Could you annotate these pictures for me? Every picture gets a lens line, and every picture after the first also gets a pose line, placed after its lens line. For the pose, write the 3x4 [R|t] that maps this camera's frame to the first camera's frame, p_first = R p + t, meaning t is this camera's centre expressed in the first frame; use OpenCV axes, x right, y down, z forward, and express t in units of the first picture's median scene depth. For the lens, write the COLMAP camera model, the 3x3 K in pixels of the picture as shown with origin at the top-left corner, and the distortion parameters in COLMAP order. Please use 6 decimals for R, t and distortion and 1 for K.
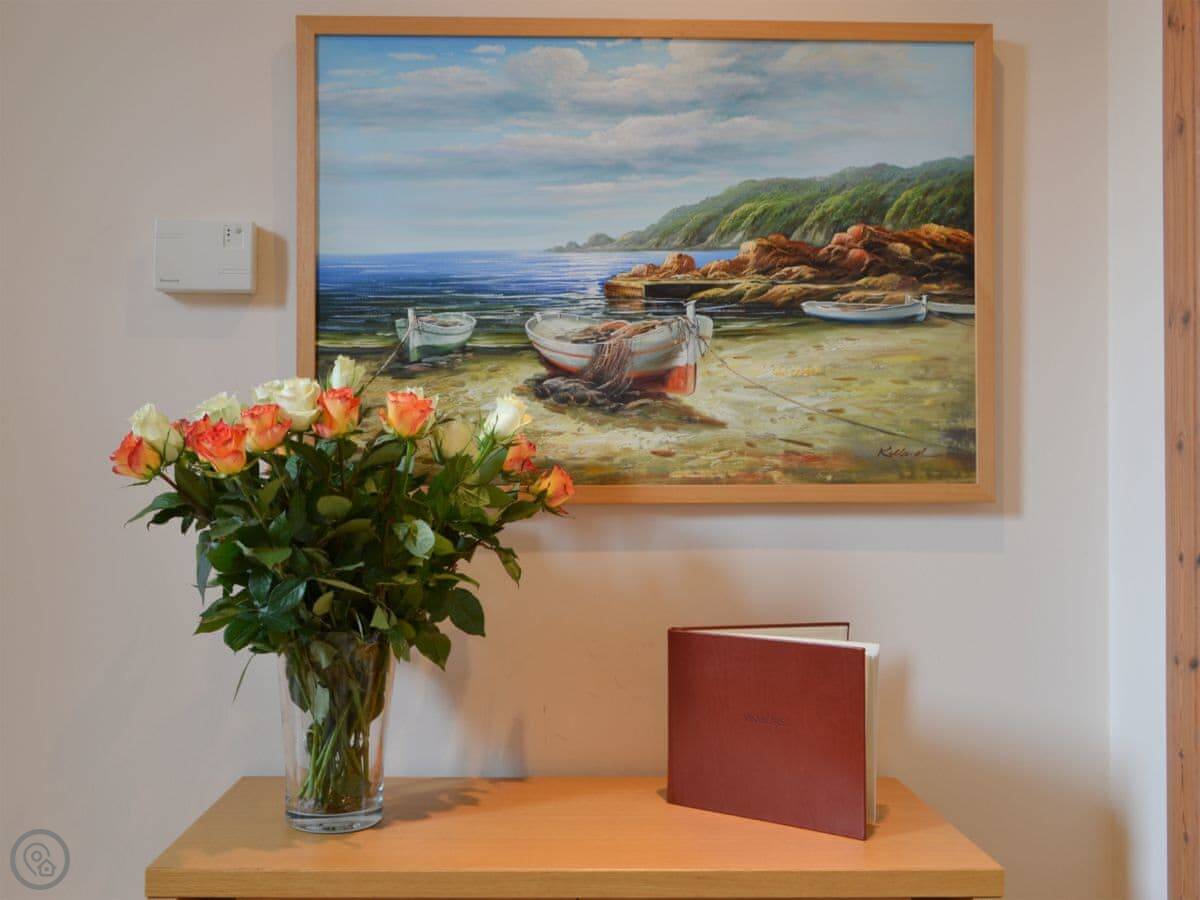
lens RADIAL K [[1196.2, 0, 637.6], [0, 1196.2, 467.7], [0, 0, 1]] dist [-0.021862, -0.023814]
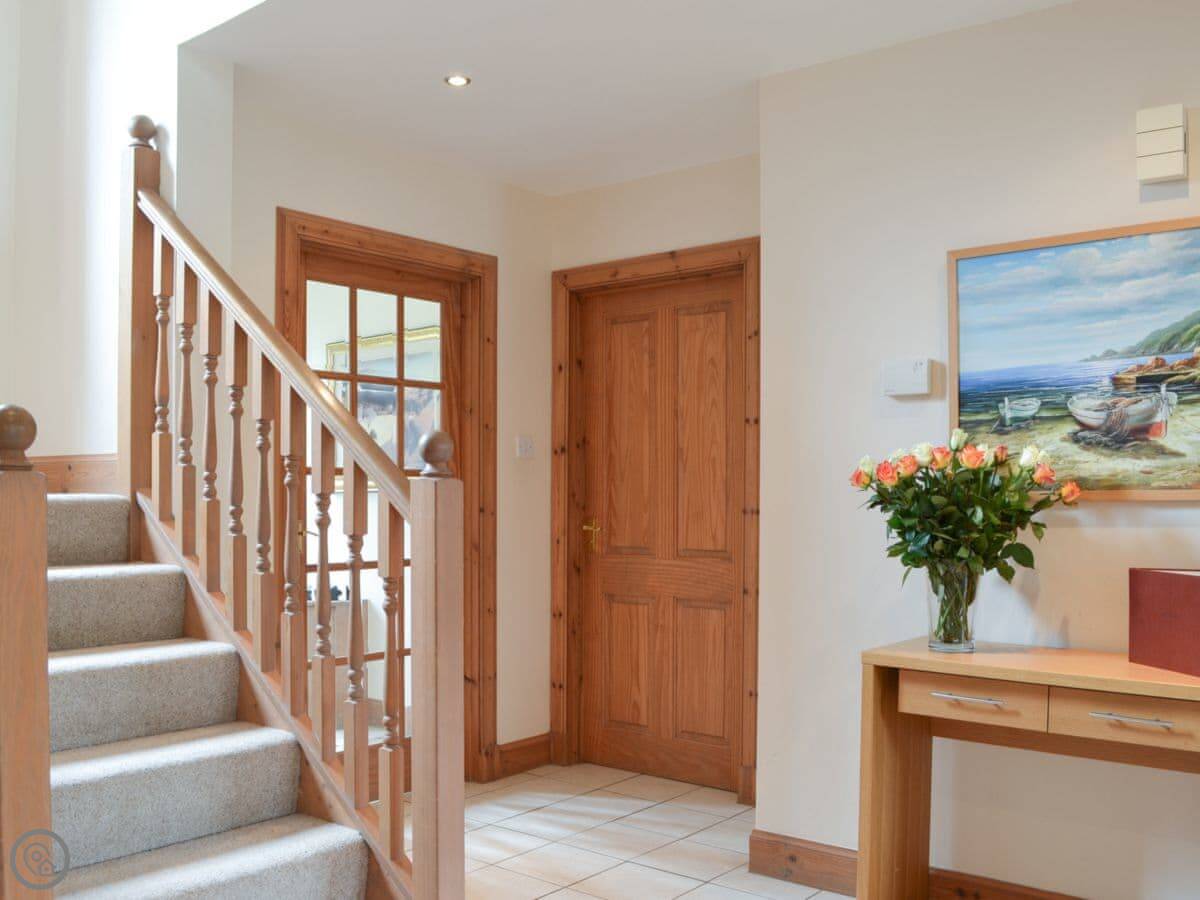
lens RADIAL K [[1196.2, 0, 637.6], [0, 1196.2, 467.7], [0, 0, 1]] dist [-0.021862, -0.023814]
pose [[0.760528, -0.014405, -0.649145, 0.588730], [0.011686, 0.999896, -0.008497, -0.012450], [0.649200, -0.001124, 0.760617, -0.816001]]
